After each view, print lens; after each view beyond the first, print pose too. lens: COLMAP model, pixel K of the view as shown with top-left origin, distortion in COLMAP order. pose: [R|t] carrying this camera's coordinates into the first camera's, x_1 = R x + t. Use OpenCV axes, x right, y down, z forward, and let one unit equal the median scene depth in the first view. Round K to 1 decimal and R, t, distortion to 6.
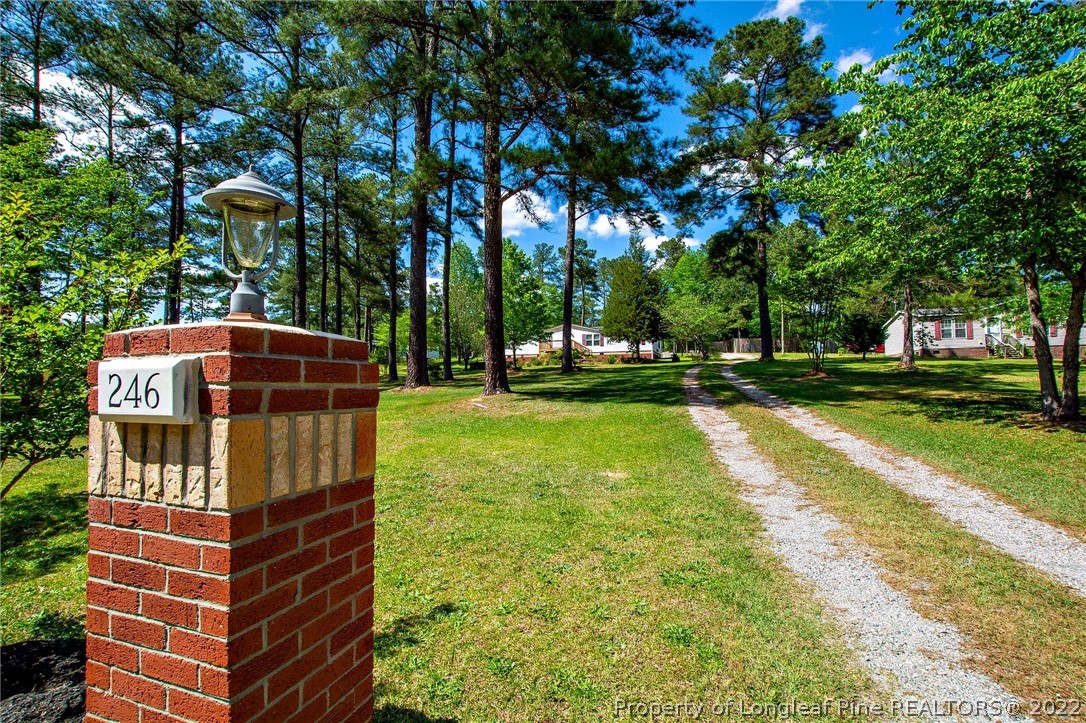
lens RADIAL K [[498.0, 0, 546.0], [0, 498.0, 365.5], [0, 0, 1]] dist [-0.031230, 0.001509]
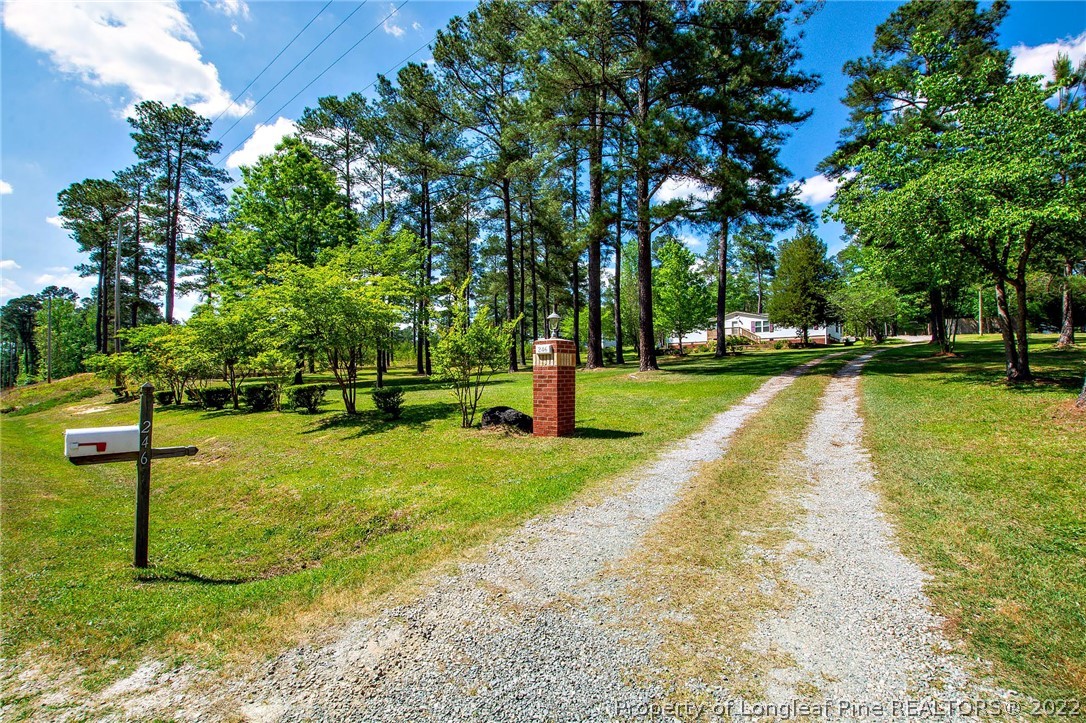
lens RADIAL K [[498.0, 0, 543.4], [0, 498.0, 358.8], [0, 0, 1]] dist [-0.031230, 0.001509]
pose [[0.934305, -0.009486, -0.356348, 0.053655], [0.012784, 0.999894, 0.006900, 0.004390], [0.356245, -0.011002, 0.934328, -0.179071]]
